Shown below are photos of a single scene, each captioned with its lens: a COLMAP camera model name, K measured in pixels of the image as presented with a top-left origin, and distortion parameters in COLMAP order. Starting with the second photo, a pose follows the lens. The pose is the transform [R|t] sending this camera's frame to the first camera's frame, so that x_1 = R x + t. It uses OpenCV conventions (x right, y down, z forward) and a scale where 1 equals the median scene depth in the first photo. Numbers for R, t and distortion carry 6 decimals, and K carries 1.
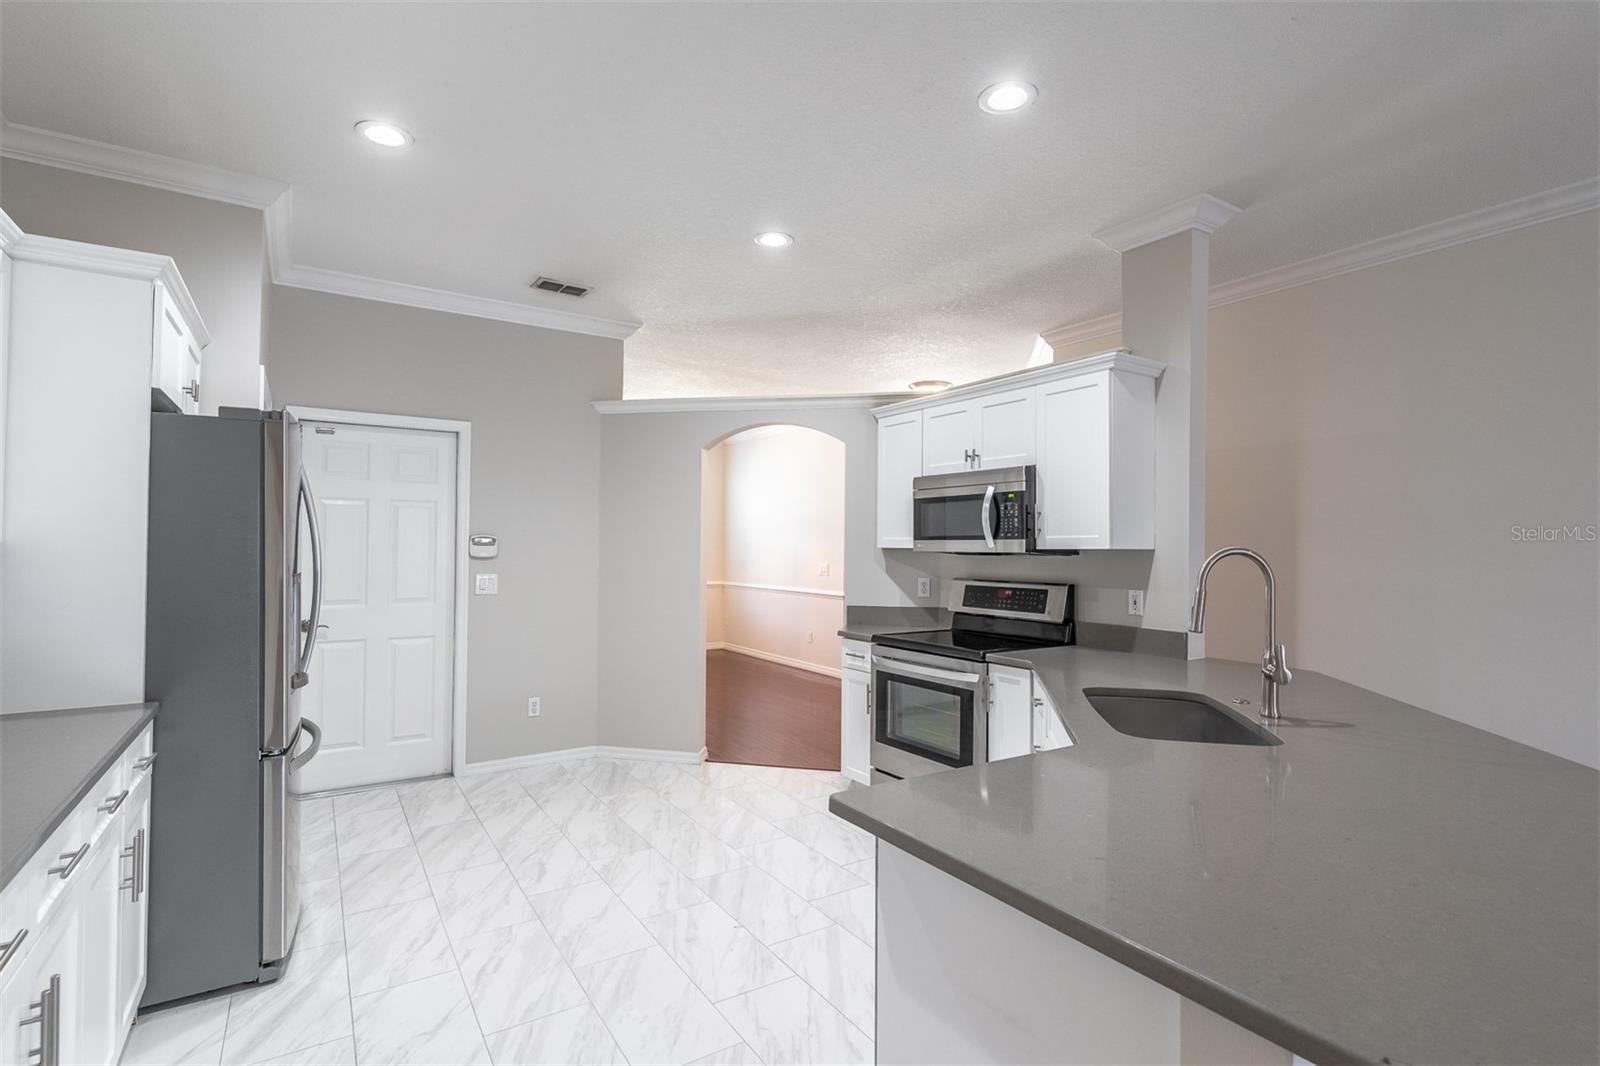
lens RADIAL K [[765.9, 0, 793.1], [0, 765.9, 532.8], [0, 0, 1]] dist [0.001937, -0.000365]
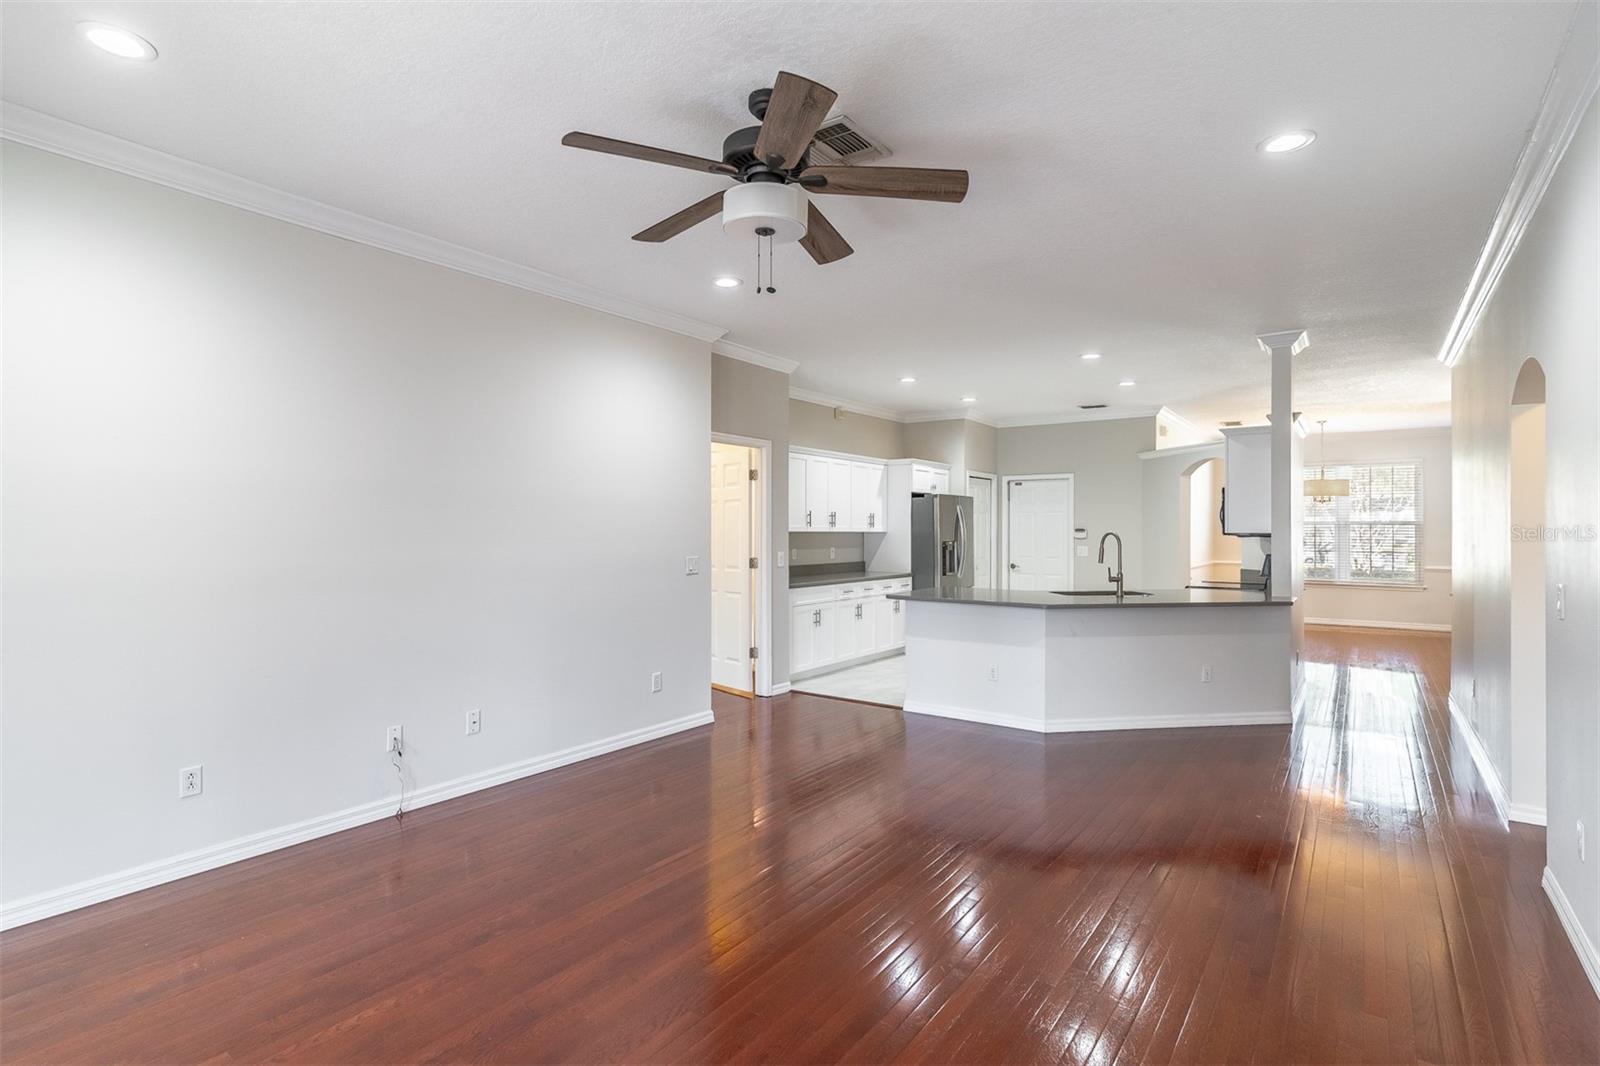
lens RADIAL K [[765.9, 0, 795.1], [0, 765.9, 529.1], [0, 0, 1]] dist [0.001937, -0.000365]
pose [[0.356573, -0.007457, -0.934238, 1.462326], [0.018051, 0.999836, -0.001091, -0.004087], [0.934093, -0.016475, 0.356649, -0.530500]]
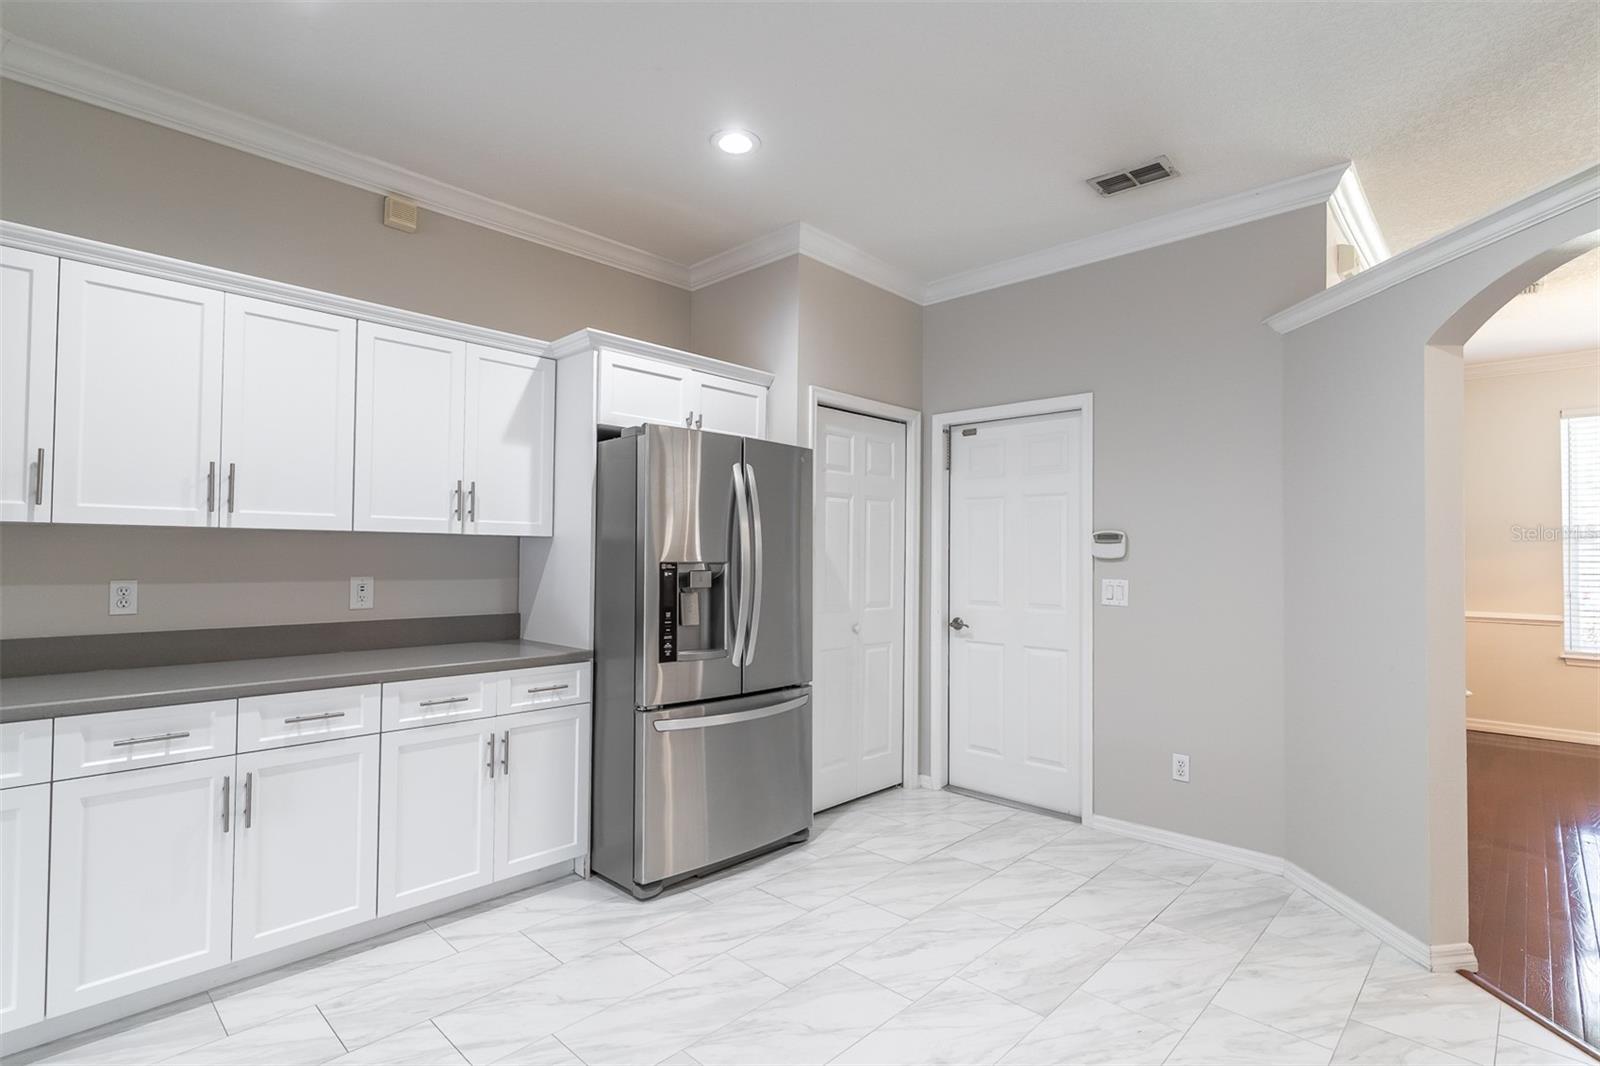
lens RADIAL K [[765.9, 0, 800.4], [0, 765.9, 541.8], [0, 0, 1]] dist [0.001937, -0.000365]
pose [[0.236950, -0.021360, -0.971287, 0.339742], [0.010370, 0.999757, -0.019457, 0.031143], [0.971466, -0.005462, 0.237114, 0.586621]]
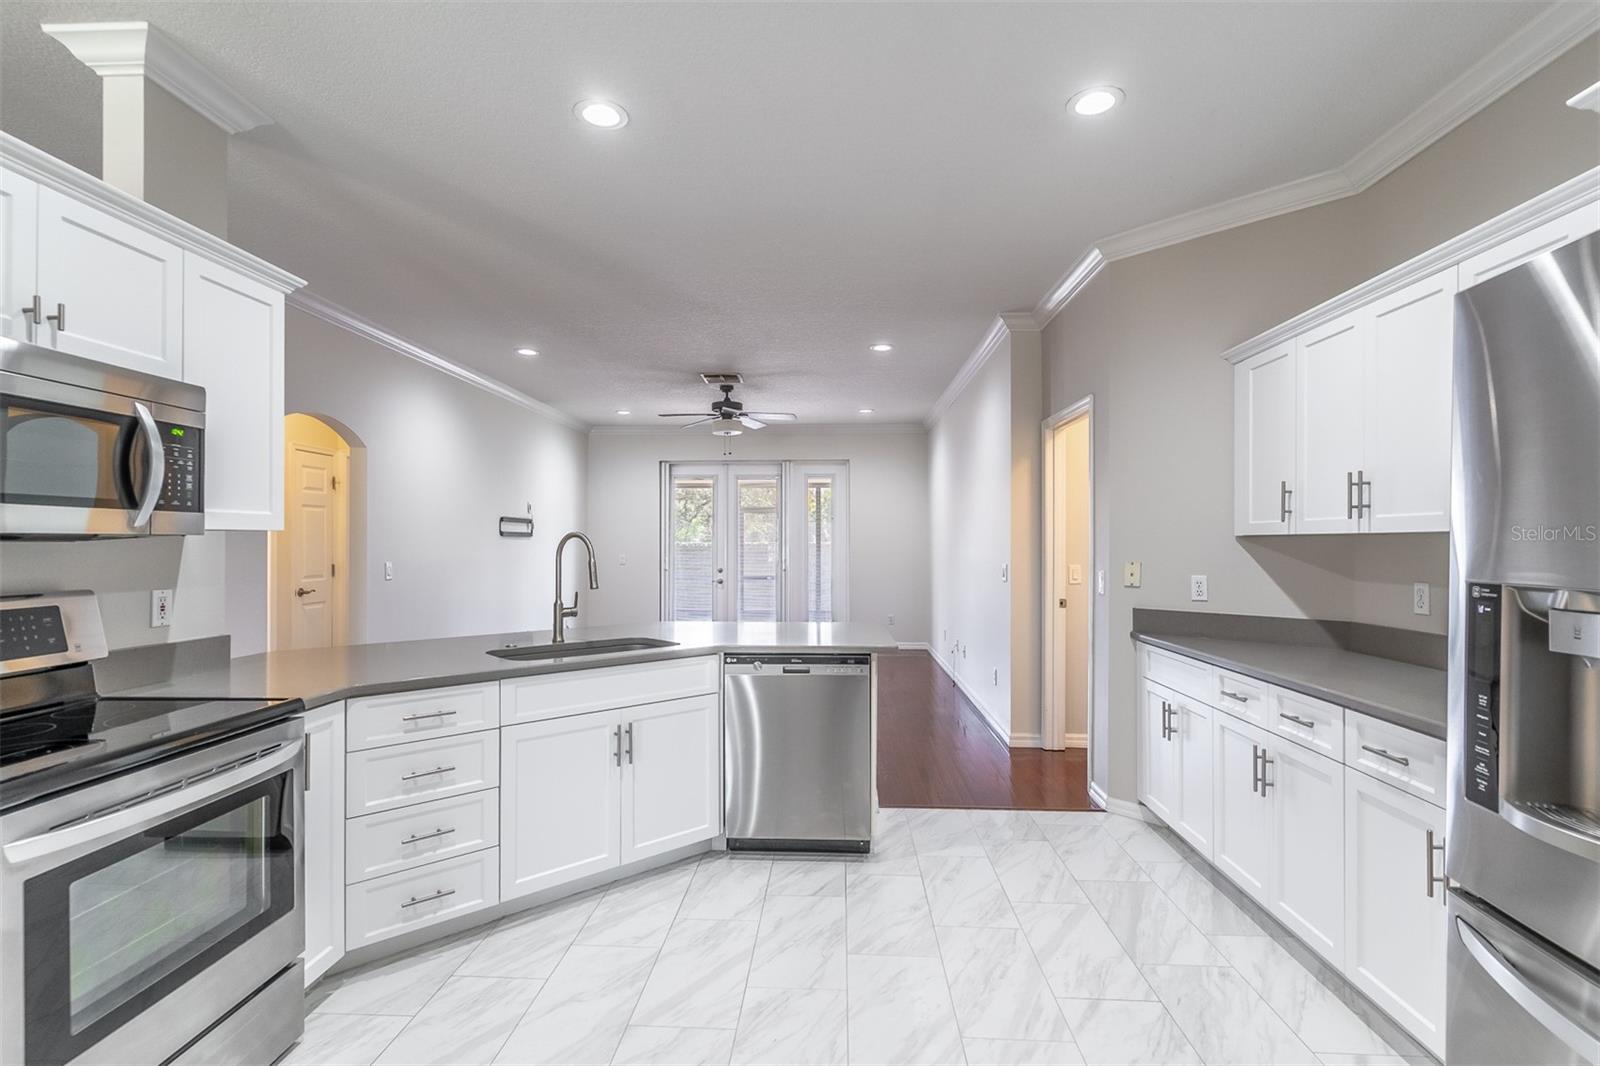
lens RADIAL K [[765.9, 0, 793.5], [0, 765.9, 542.0], [0, 0, 1]] dist [0.001937, -0.000365]
pose [[-0.813182, -0.008091, 0.581954, -0.364364], [-0.018101, 0.999771, -0.011393, 0.026389], [-0.581728, -0.019799, -0.813142, 1.086655]]
